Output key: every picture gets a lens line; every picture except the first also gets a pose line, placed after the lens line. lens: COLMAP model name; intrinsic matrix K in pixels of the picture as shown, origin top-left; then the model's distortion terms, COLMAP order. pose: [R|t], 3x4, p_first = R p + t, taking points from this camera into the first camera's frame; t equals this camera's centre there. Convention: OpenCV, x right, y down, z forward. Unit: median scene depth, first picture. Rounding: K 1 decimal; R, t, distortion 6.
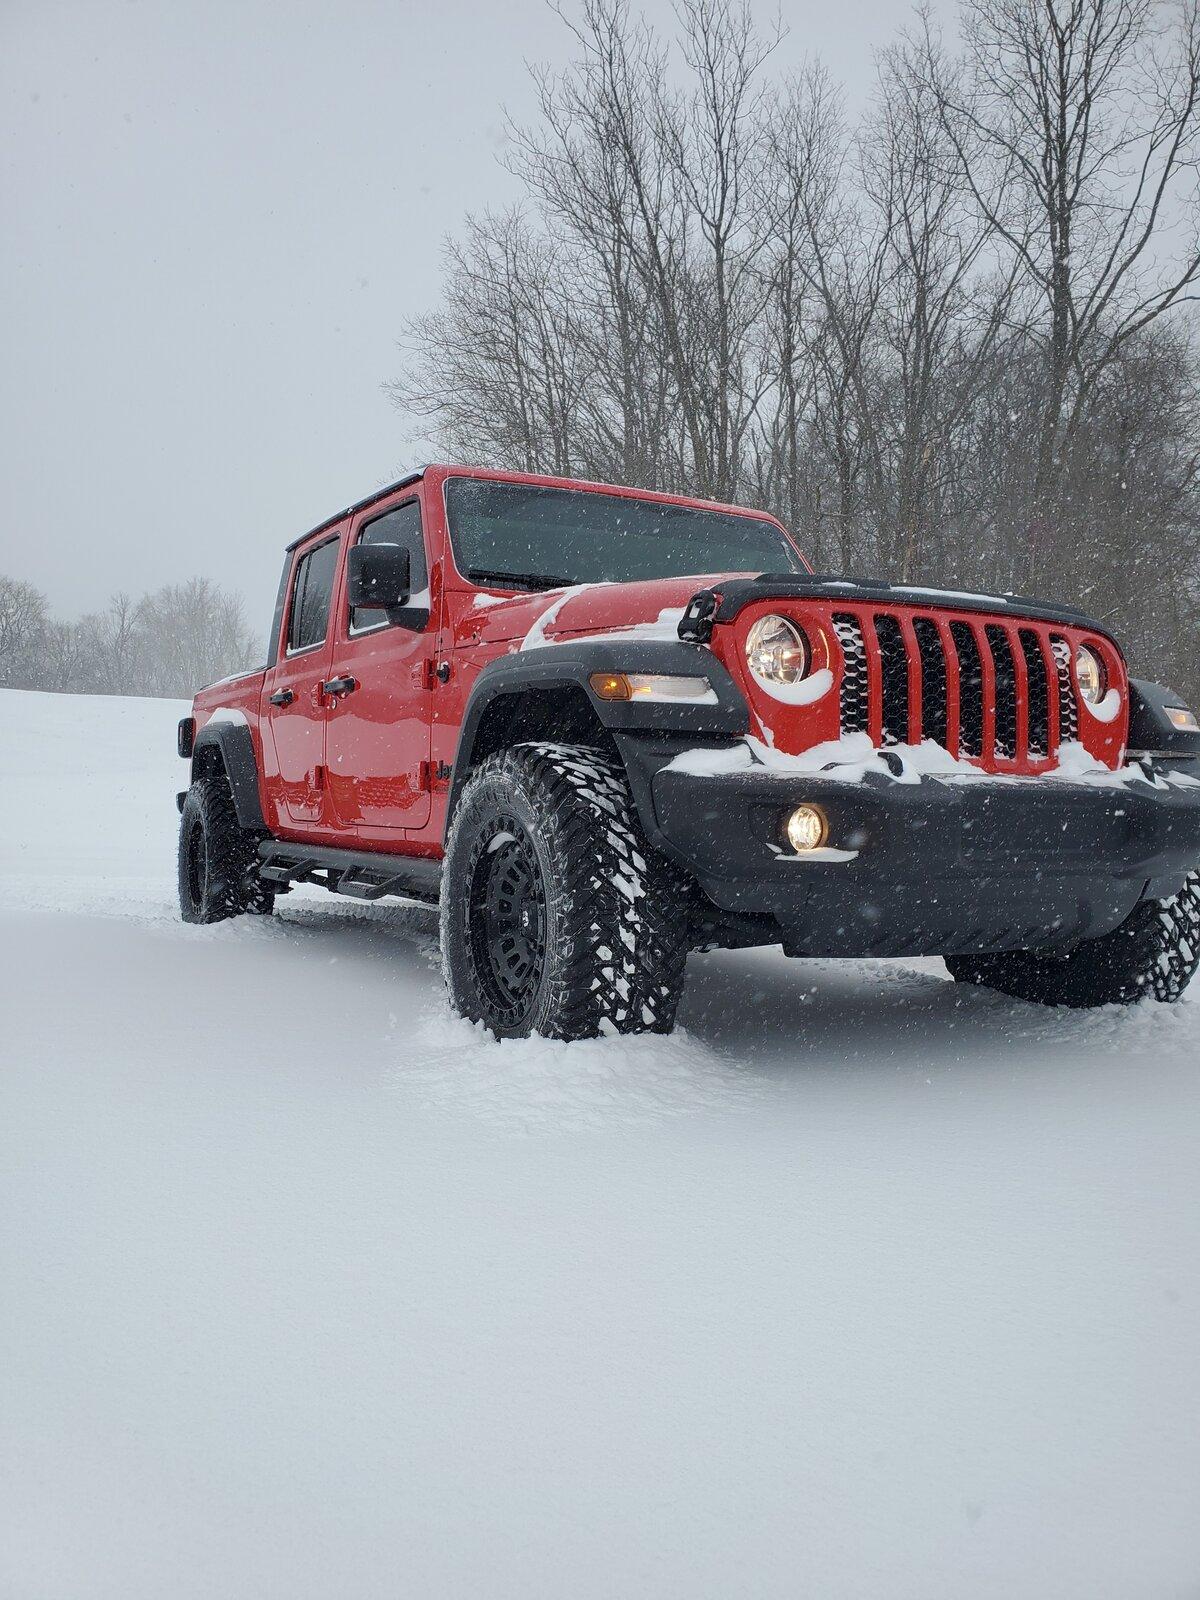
lens RADIAL K [[1234.3, 0, 600.0], [0, 1234.3, 800.0], [0, 0, 1]] dist [0.001473, 0.000173]
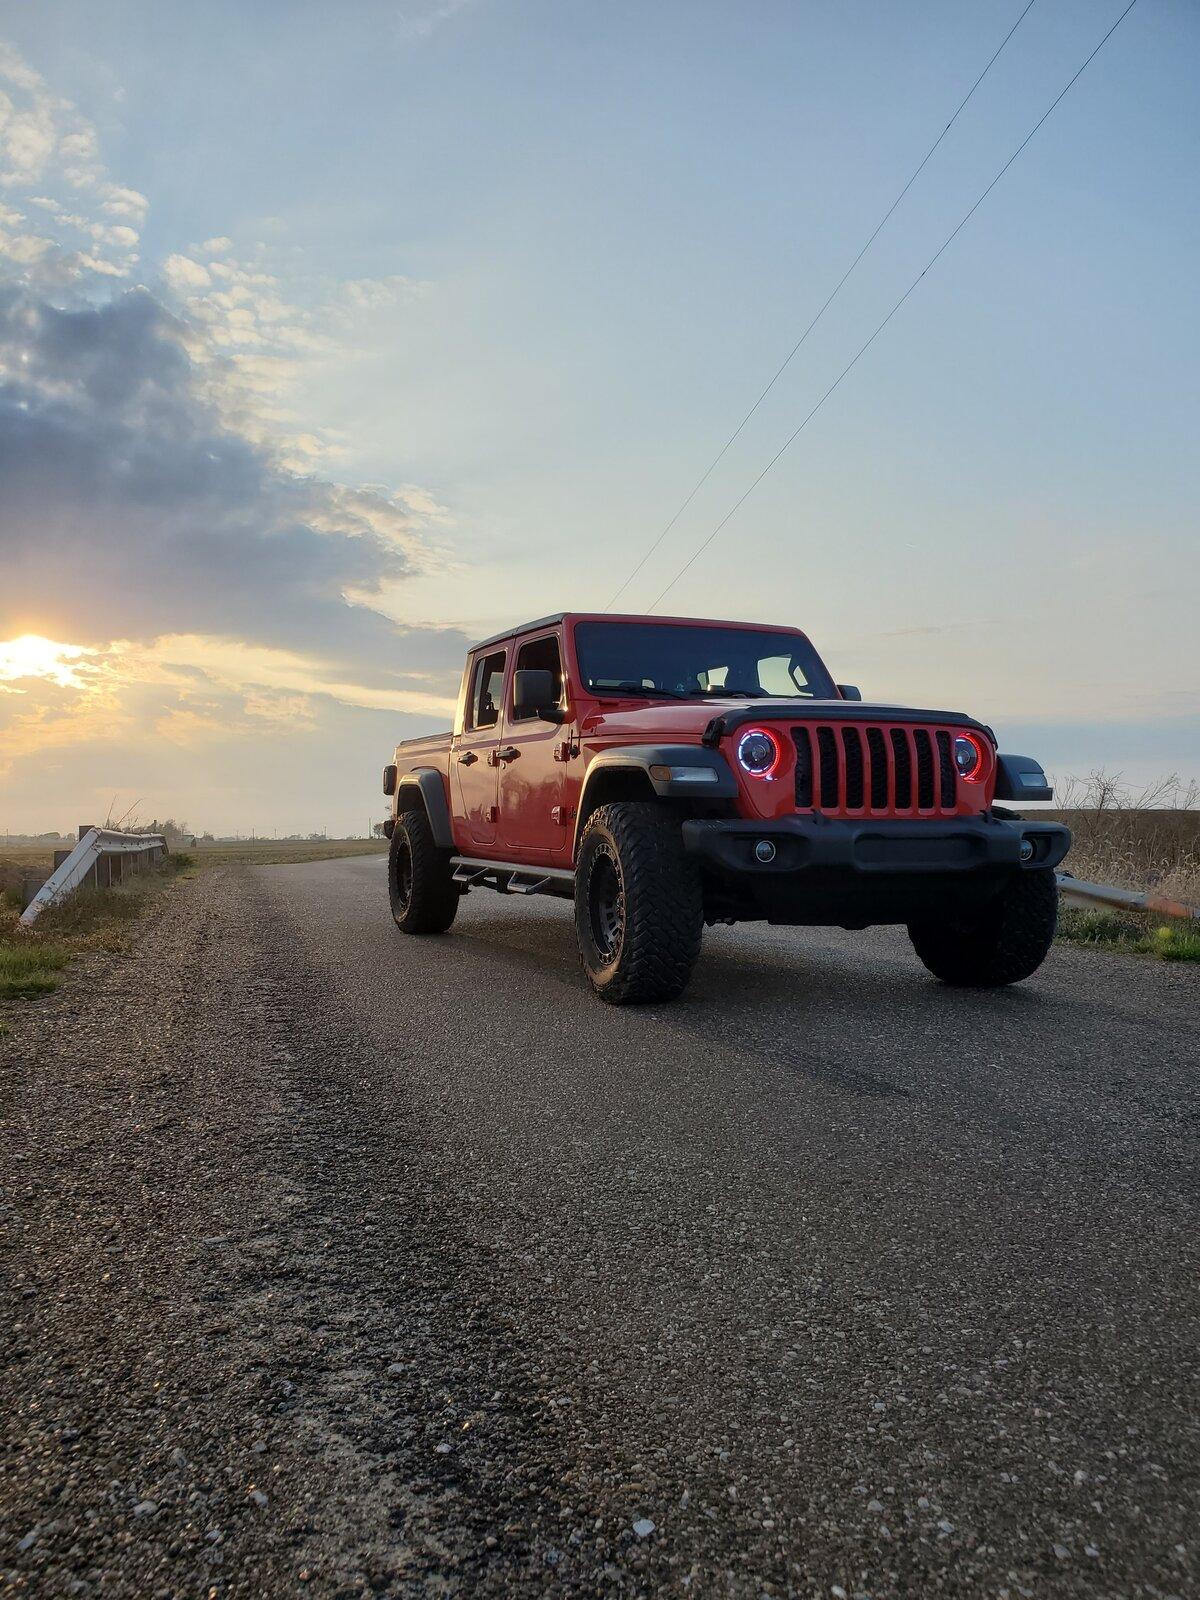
lens RADIAL K [[1234.3, 0, 600.0], [0, 1234.3, 800.0], [0, 0, 1]] dist [0.001473, 0.000173]
pose [[0.993312, -0.003484, -0.115408, 0.072206], [0.001913, 0.999904, -0.013717, -0.014987], [0.115444, 0.013404, 0.993223, -0.458817]]
